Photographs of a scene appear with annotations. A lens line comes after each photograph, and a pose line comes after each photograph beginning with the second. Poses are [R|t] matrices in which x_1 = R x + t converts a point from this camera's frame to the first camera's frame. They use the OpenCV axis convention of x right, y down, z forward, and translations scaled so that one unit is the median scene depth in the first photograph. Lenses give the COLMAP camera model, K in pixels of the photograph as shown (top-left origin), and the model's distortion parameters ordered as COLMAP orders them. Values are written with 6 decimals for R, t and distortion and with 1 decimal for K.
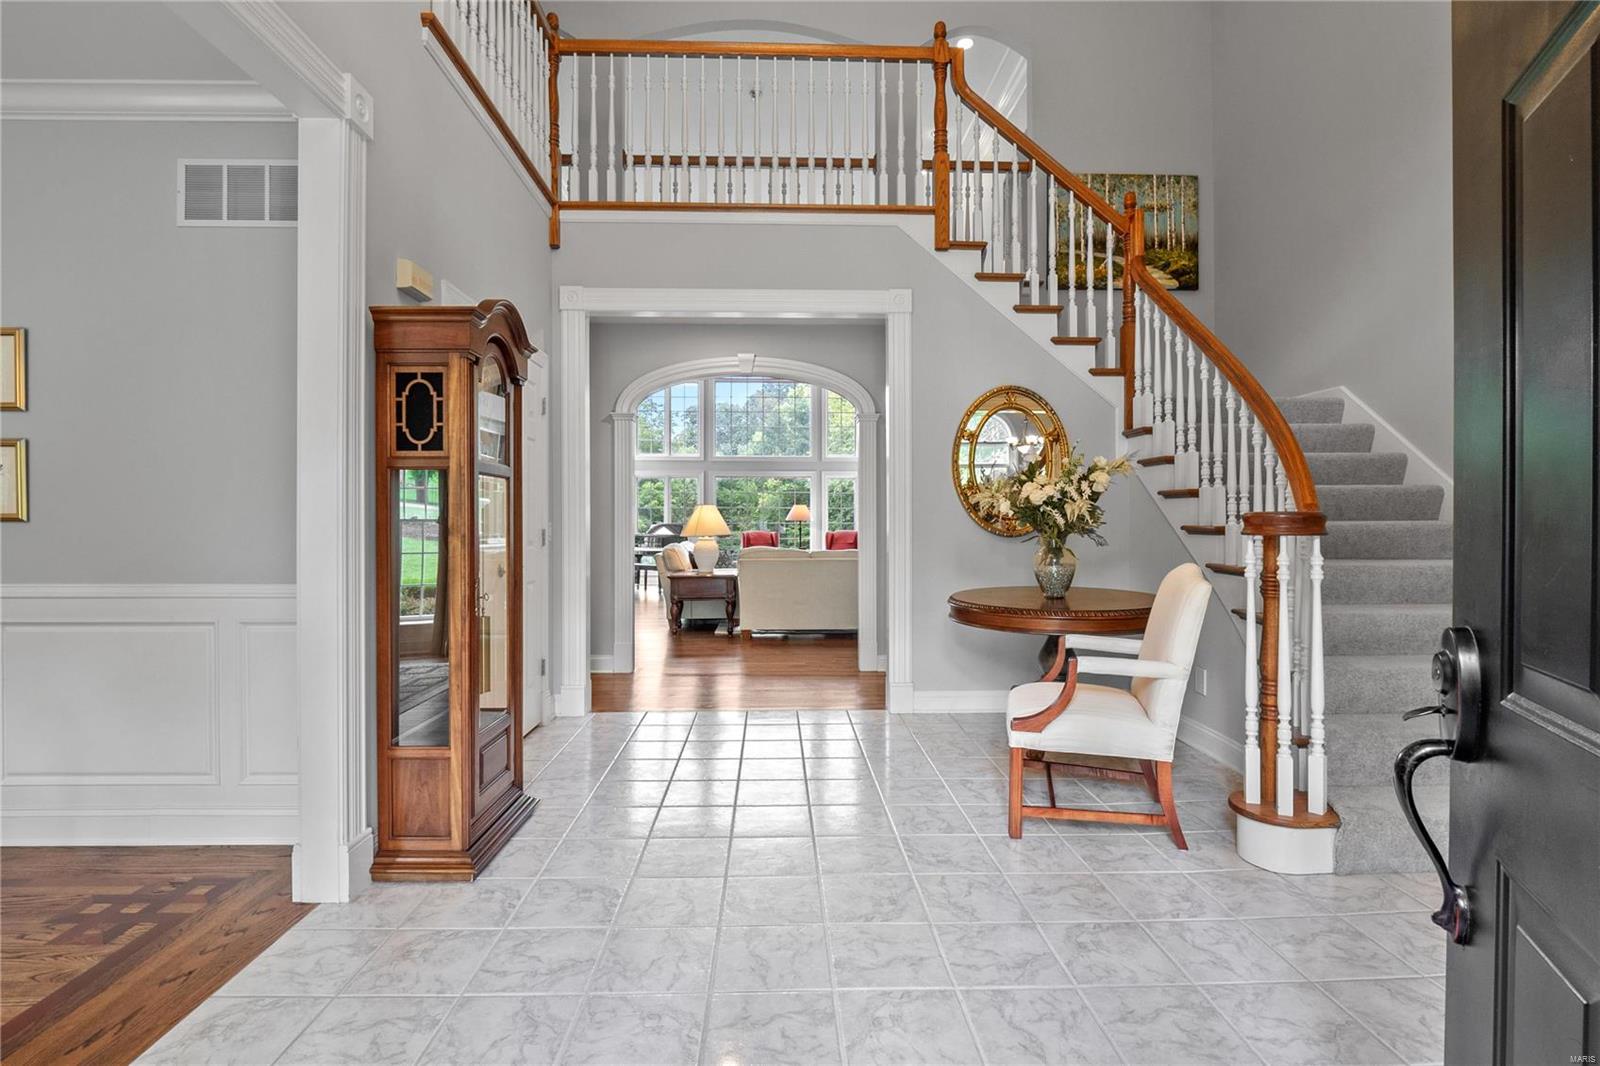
lens RADIAL K [[755.0, 0, 796.4], [0, 755.0, 537.9], [0, 0, 1]] dist [-0.006031, -0.000524]
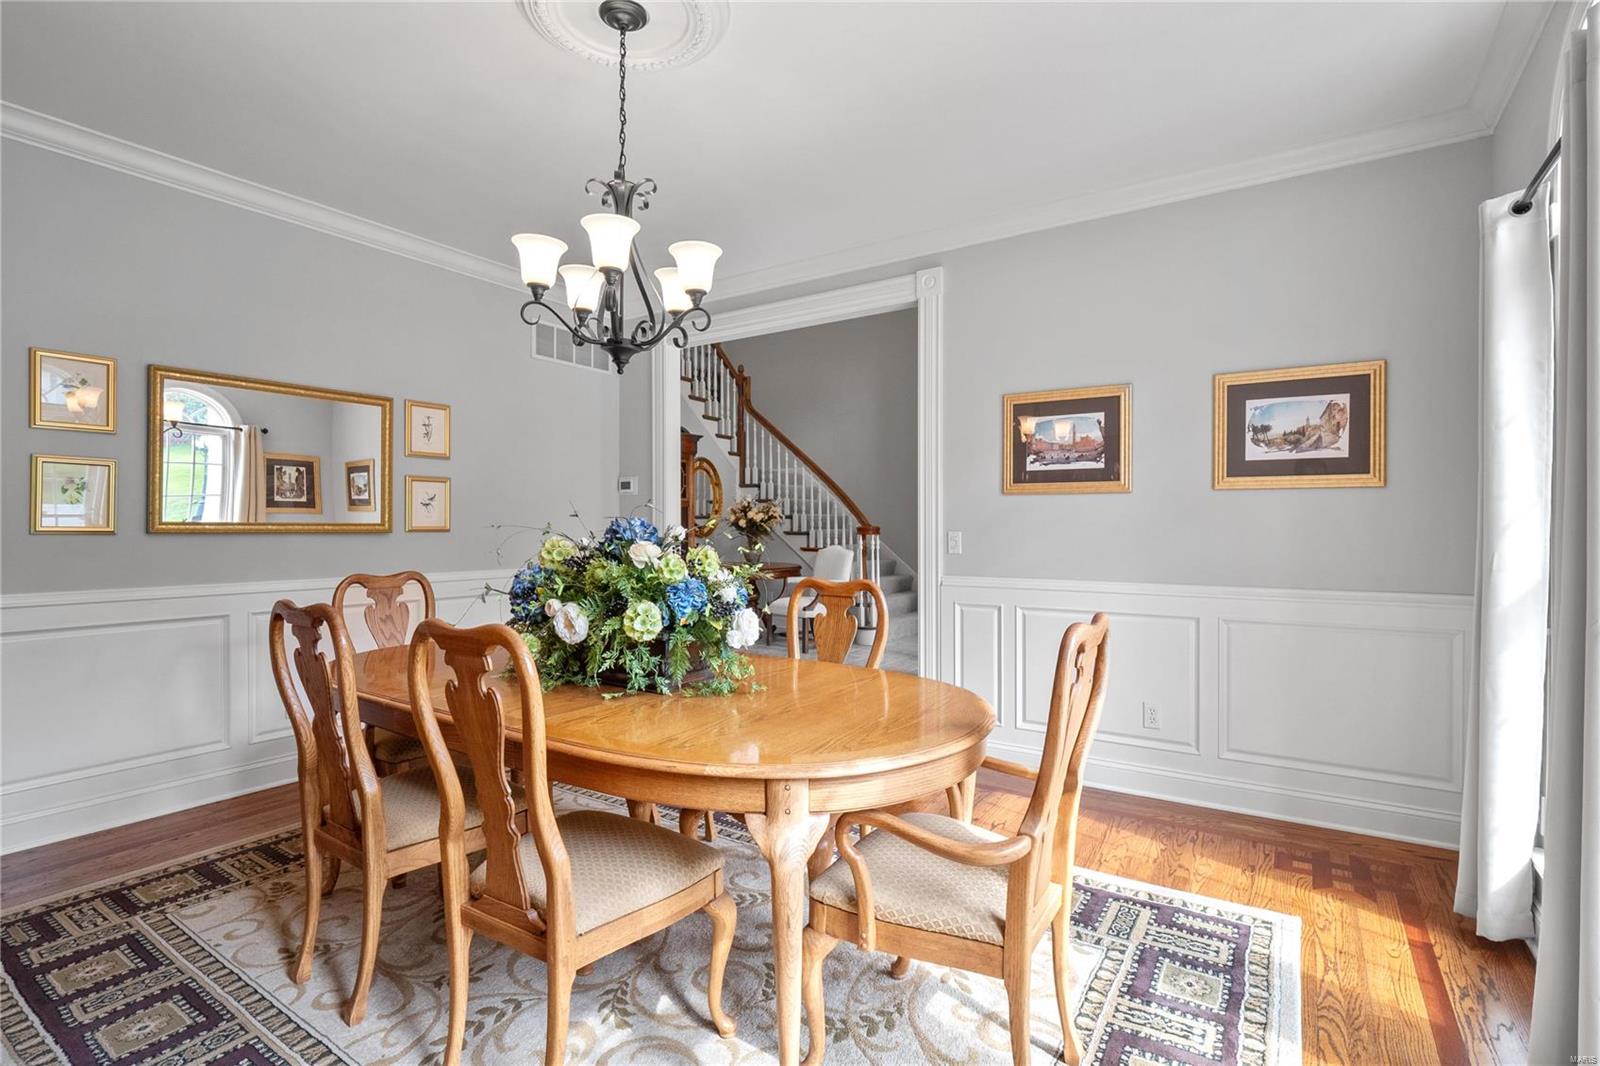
lens RADIAL K [[755.0, 0, 795.0], [0, 755.0, 532.6], [0, 0, 1]] dist [-0.006031, -0.000524]
pose [[0.570044, 0.001690, 0.821613, -1.154510], [-0.008802, 0.999953, 0.004050, -0.018889], [-0.821567, -0.009541, 0.570032, -0.284315]]
